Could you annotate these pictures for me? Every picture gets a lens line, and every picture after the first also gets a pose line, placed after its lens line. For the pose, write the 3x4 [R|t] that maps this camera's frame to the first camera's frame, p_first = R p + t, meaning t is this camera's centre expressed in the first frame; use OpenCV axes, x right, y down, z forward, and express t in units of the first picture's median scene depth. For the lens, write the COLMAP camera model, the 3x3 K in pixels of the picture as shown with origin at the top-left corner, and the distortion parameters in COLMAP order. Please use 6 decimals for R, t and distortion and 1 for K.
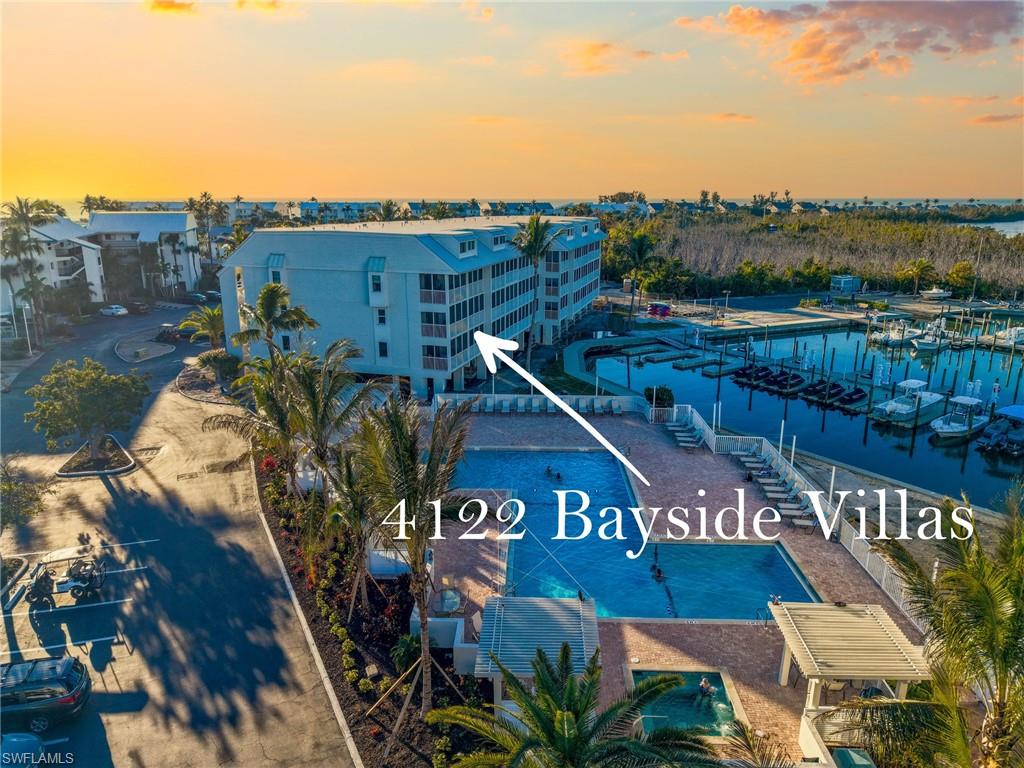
lens RADIAL K [[709.5, 0, 512.0], [0, 709.5, 384.0], [0, 0, 1]] dist [0.003116, -0.001936]
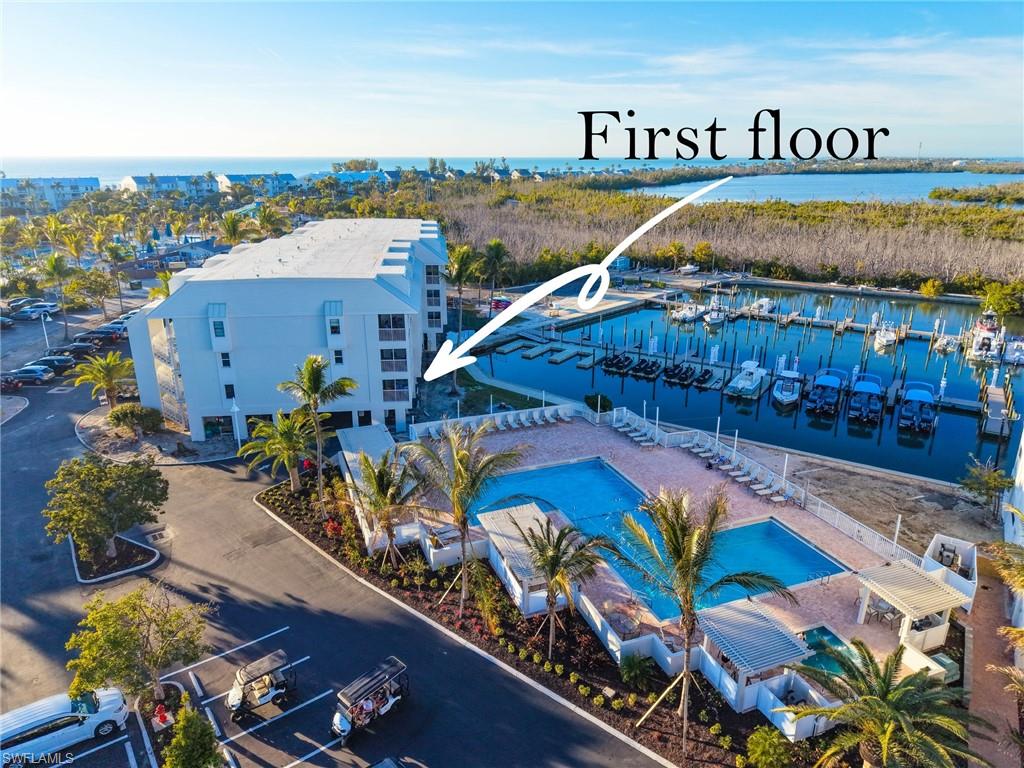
lens RADIAL K [[687.5, 0, 512.0], [0, 687.5, 384.0], [0, 0, 1]] dist [0.006571, -0.002764]
pose [[0.921384, -0.121218, 0.369266, -0.224674], [0.097340, 0.991810, 0.082697, -0.078830], [-0.376266, -0.040252, 0.925637, -0.015912]]
